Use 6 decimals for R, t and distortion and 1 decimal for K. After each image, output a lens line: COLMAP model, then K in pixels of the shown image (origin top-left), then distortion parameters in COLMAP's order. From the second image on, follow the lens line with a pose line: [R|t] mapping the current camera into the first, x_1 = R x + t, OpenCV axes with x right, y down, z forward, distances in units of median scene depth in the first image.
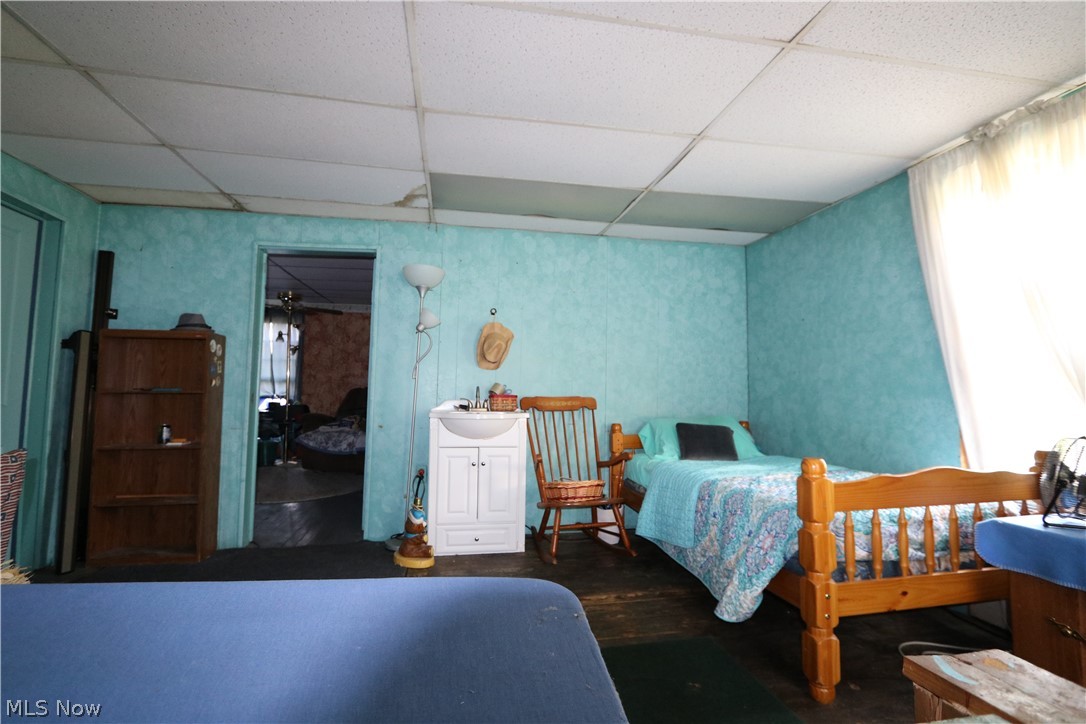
lens RADIAL K [[512.5, 0, 543.0], [0, 512.5, 362.0], [0, 0, 1]] dist [-0.016467, 0.000571]
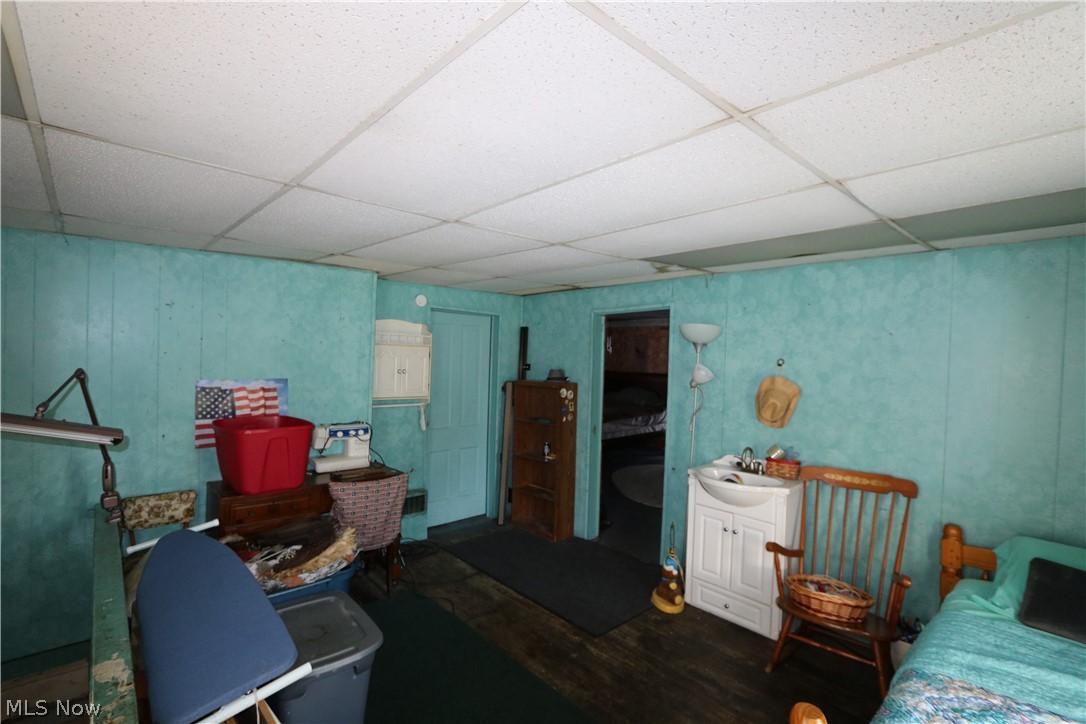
lens RADIAL K [[512.5, 0, 543.0], [0, 512.5, 362.0], [0, 0, 1]] dist [-0.016467, 0.000571]
pose [[0.520739, 0.019649, -0.853490, 0.458176], [0.035653, 0.998362, 0.044737, -0.158605], [0.852971, -0.053726, 0.519186, 0.196272]]
